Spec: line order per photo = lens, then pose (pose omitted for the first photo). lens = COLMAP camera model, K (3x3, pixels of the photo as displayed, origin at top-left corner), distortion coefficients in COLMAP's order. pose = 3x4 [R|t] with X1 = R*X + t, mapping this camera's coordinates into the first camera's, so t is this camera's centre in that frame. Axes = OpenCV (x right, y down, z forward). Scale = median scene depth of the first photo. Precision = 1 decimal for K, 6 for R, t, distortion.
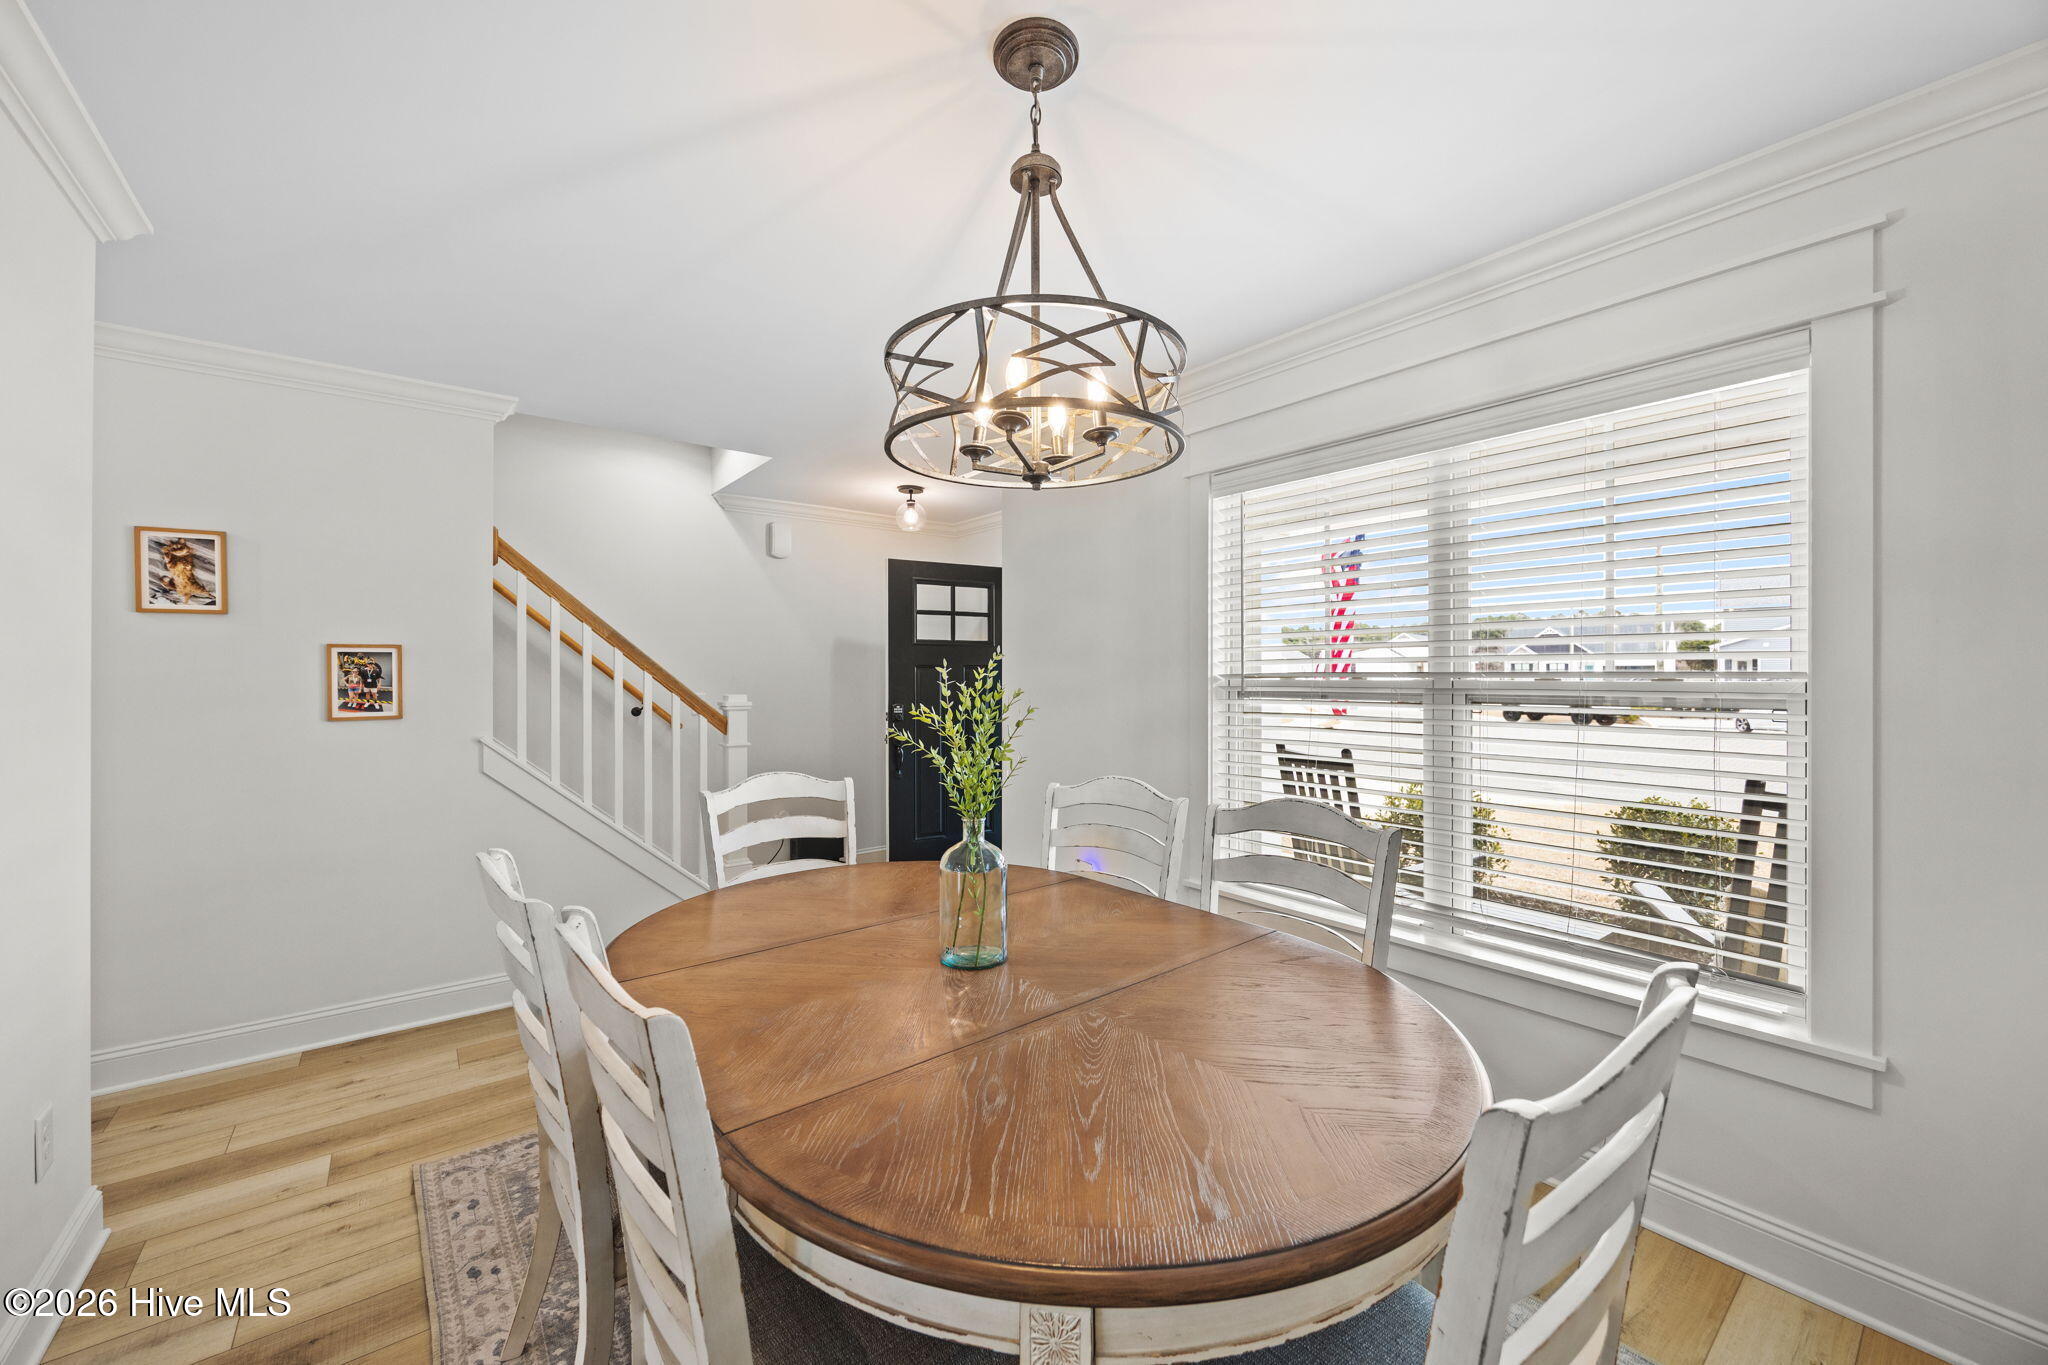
lens RADIAL K [[777.3, 0, 1024.0], [0, 777.3, 682.5], [0, 0, 1]] dist [-0.026228, 0.000100]
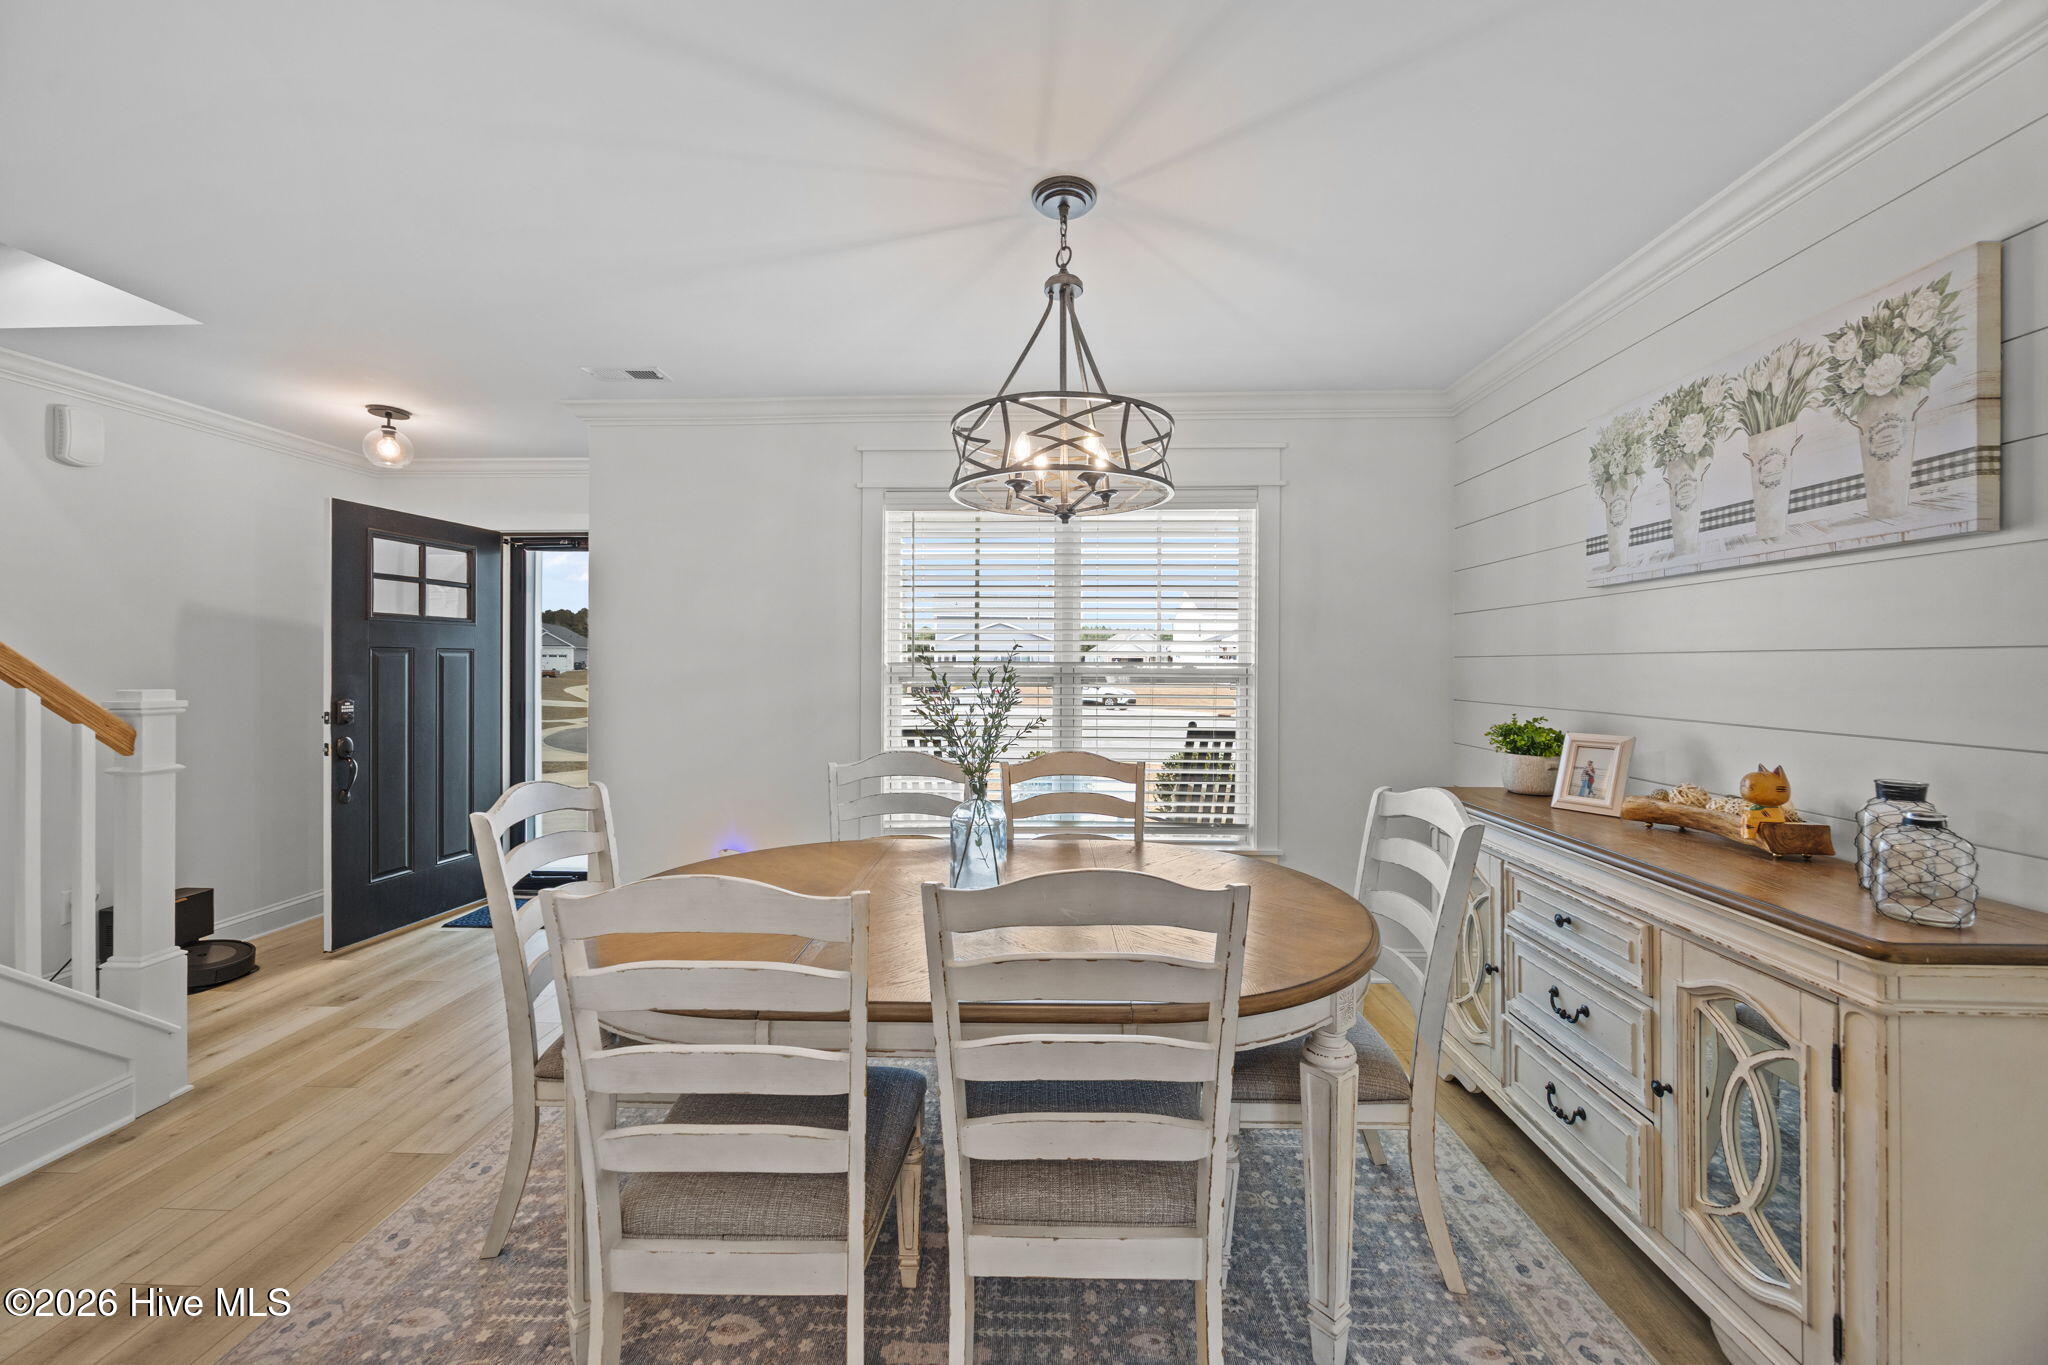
lens RADIAL K [[775.1, 0, 1024.0], [0, 775.1, 682.5], [0, 0, 1]] dist [-0.000377, -0.000006]
pose [[0.648845, -0.014378, 0.760785, -0.319342], [0.001099, 0.999838, 0.017959, -0.001151], [-0.760920, -0.010817, 0.648756, 0.048697]]
